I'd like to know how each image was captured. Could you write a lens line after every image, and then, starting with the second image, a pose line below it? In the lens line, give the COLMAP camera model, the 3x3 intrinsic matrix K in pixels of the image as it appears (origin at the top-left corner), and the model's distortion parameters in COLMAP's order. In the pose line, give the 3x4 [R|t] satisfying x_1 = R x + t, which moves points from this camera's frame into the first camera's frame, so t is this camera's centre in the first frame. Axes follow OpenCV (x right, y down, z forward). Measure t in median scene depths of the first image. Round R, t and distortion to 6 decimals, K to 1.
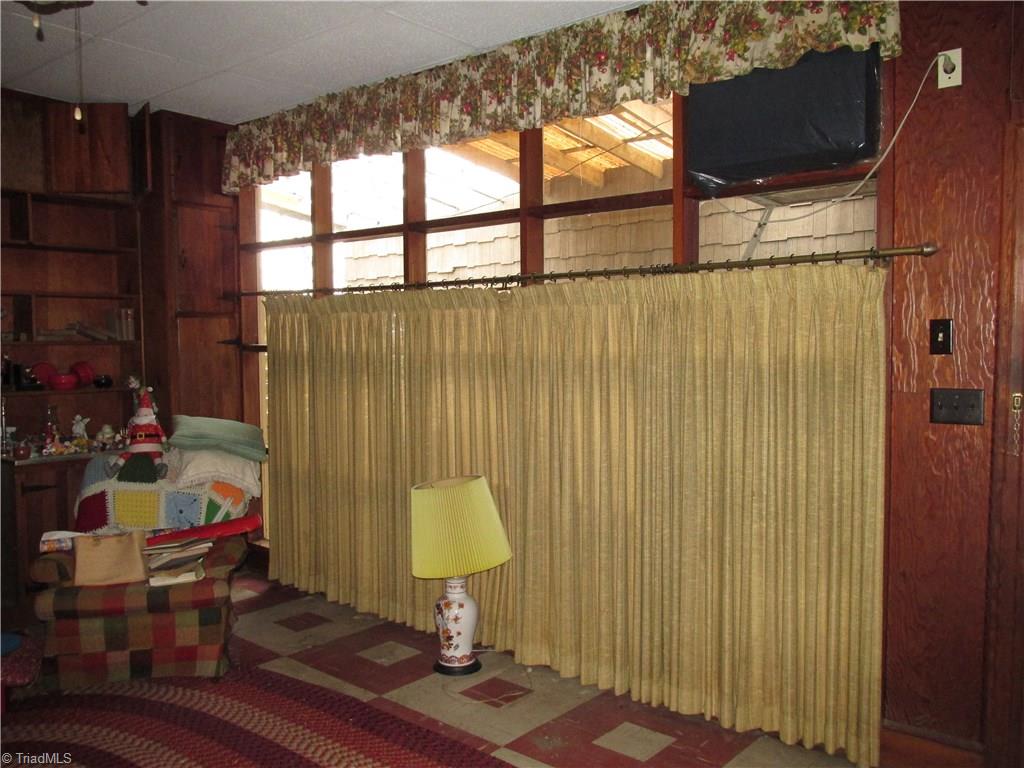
lens RADIAL K [[857.6, 0, 519.7], [0, 857.6, 385.2], [0, 0, 1]] dist [-0.041611, 0.031165]
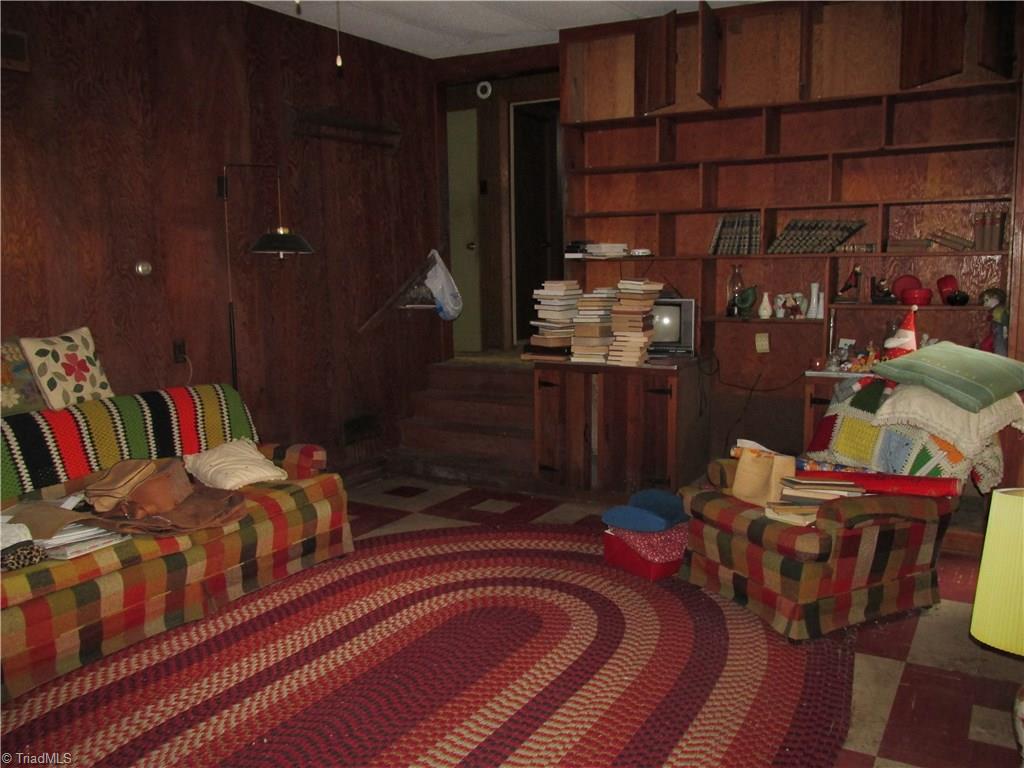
lens RADIAL K [[857.6, 0, 518.7], [0, 857.6, 379.9], [0, 0, 1]] dist [-0.041611, 0.031165]
pose [[0.180123, 0.134210, -0.974445, 0.370782], [-0.041301, 0.990806, 0.128829, -0.019136], [0.982777, 0.017041, 0.184010, 0.502593]]
